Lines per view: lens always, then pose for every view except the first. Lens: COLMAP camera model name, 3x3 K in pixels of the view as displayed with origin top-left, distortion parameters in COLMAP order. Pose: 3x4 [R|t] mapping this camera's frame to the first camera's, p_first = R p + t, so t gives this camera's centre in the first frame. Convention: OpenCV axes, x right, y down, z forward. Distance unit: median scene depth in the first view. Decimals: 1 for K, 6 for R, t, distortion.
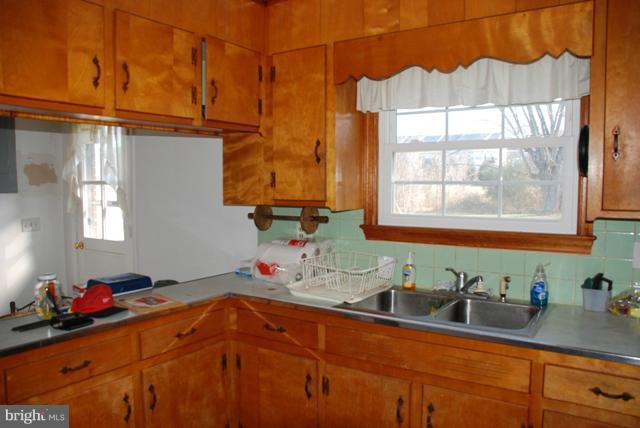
lens RADIAL K [[497.0, 0, 319.6], [0, 497.0, 221.9], [0, 0, 1]] dist [-0.164378, 0.129297]
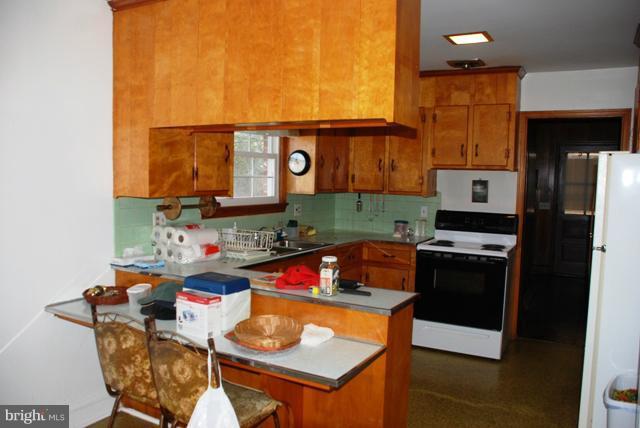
lens RADIAL K [[497.0, 0, 319.6], [0, 497.0, 221.9], [0, 0, 1]] dist [-0.164378, 0.129297]
pose [[-0.089464, -0.083299, 0.992501, -1.392712], [0.064612, 0.993912, 0.089241, -0.062840], [-0.993892, 0.072111, -0.083537, 0.899883]]
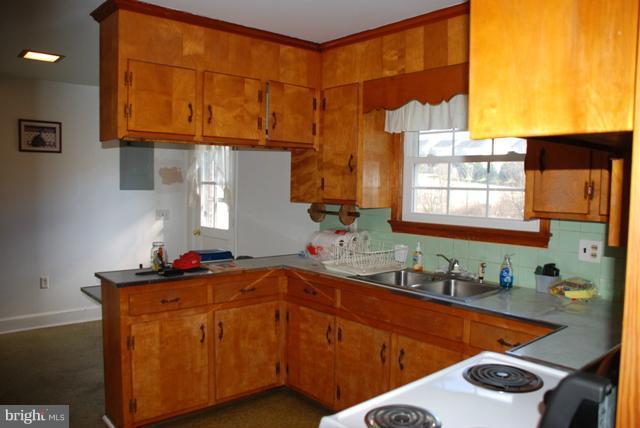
lens RADIAL K [[497.0, 0, 319.6], [0, 497.0, 221.9], [0, 0, 1]] dist [-0.164378, 0.129297]
pose [[0.964895, 0.036800, -0.260046, 0.274657], [-0.038603, 0.999253, -0.001830, 0.021616], [0.259785, 0.011805, 0.965594, -0.317219]]
